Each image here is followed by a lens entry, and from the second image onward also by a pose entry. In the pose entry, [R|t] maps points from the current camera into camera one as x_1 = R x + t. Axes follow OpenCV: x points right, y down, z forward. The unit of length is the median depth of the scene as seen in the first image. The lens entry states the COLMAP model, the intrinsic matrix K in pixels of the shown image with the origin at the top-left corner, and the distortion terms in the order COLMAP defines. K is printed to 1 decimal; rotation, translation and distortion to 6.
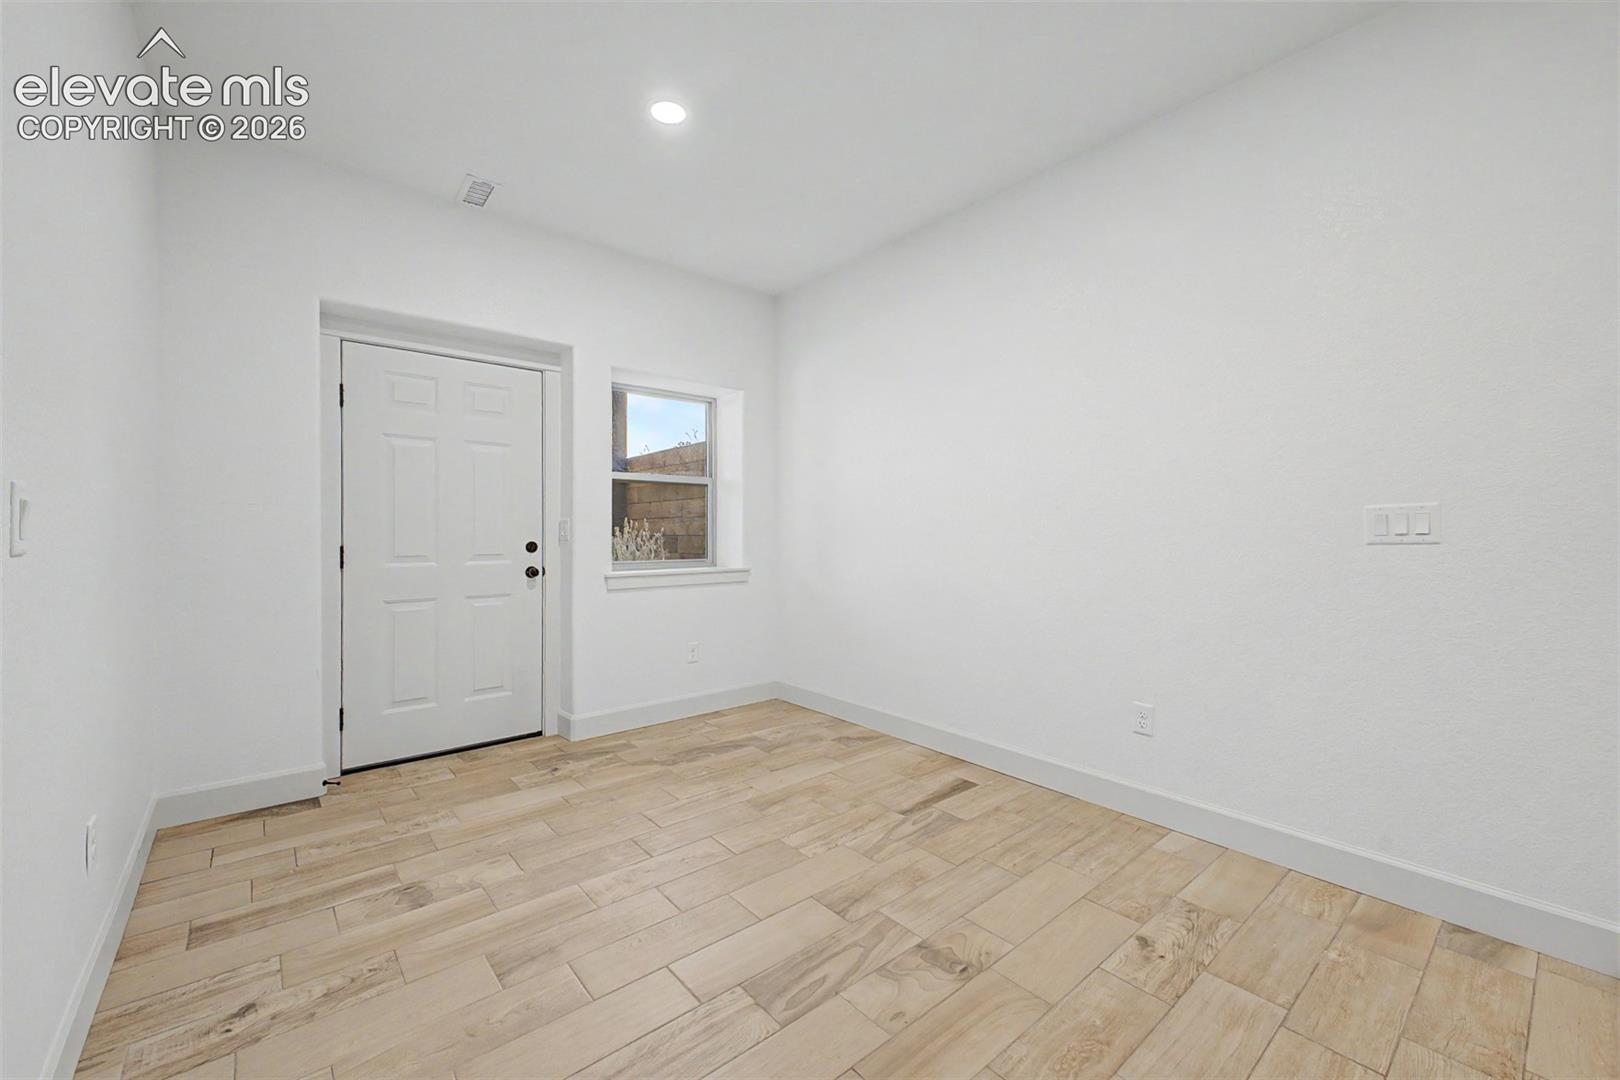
lens RADIAL K [[639.5, 0, 809.8], [0, 639.5, 535.8], [0, 0, 1]] dist [0.013156, -0.003346]
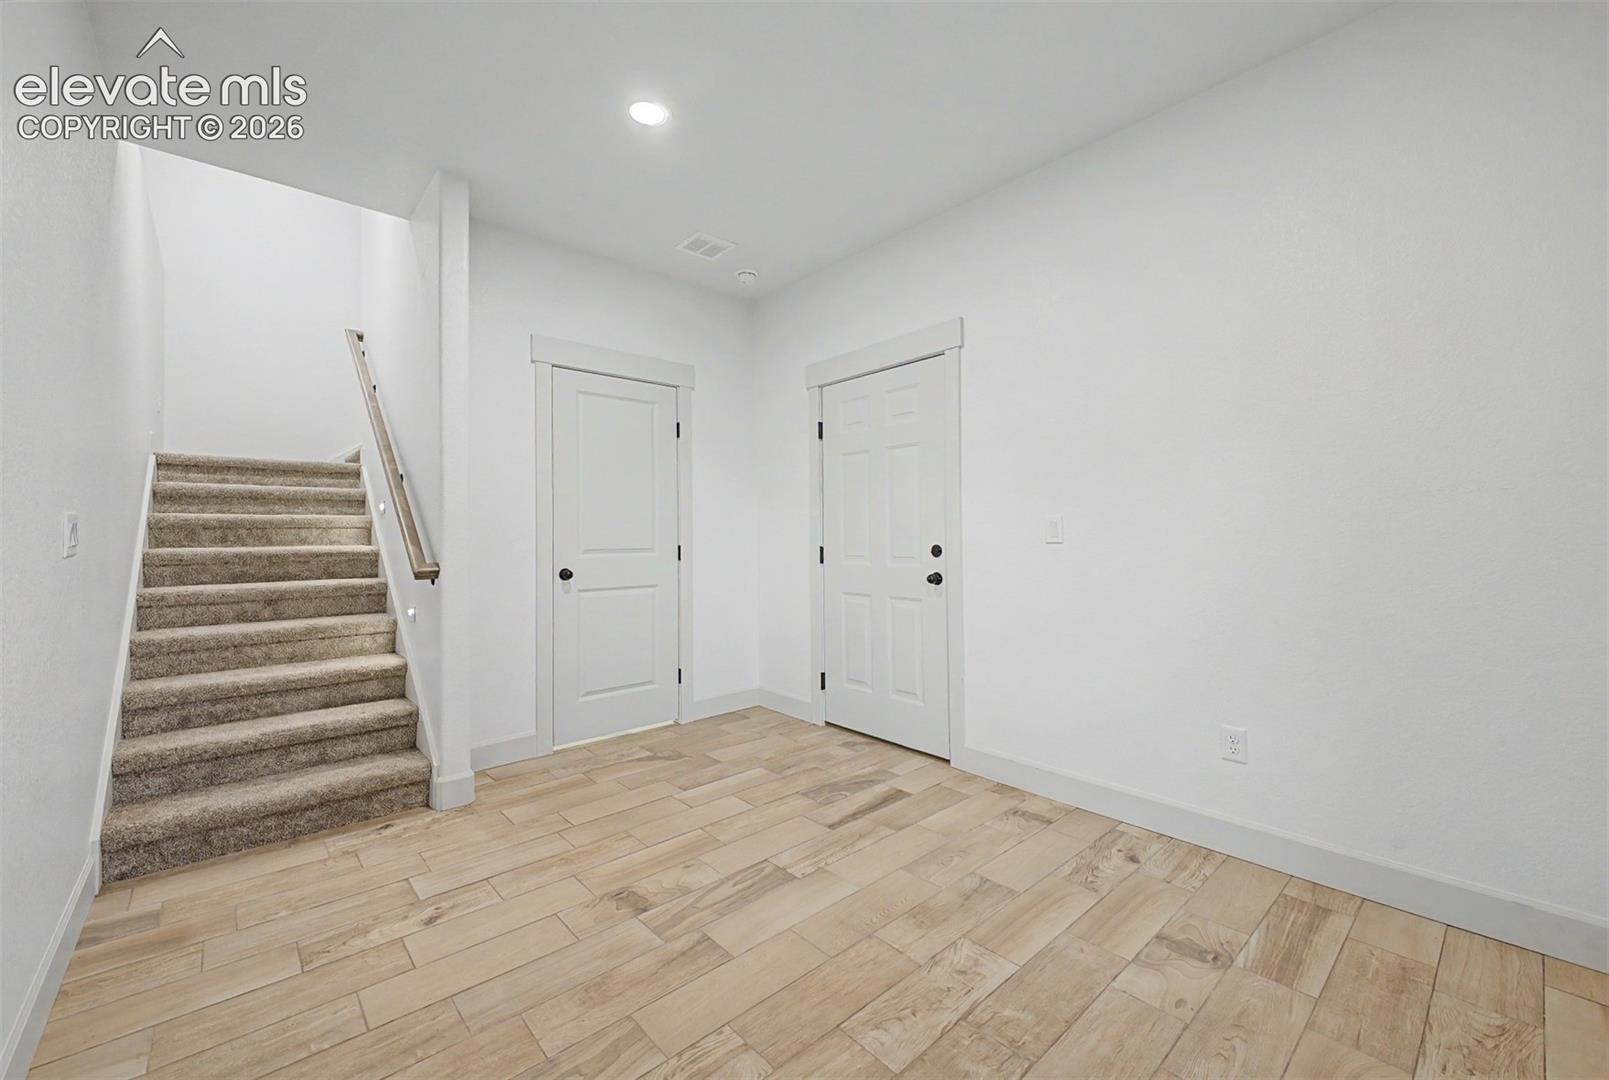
lens RADIAL K [[635.2, 0, 808.1], [0, 635.2, 530.3], [0, 0, 1]] dist [0.013156, -0.003346]
pose [[-0.999370, 0.009452, -0.034202, -0.082975], [0.009380, 0.999953, 0.002281, -0.020463], [0.034222, 0.001959, -0.999412, 2.136641]]
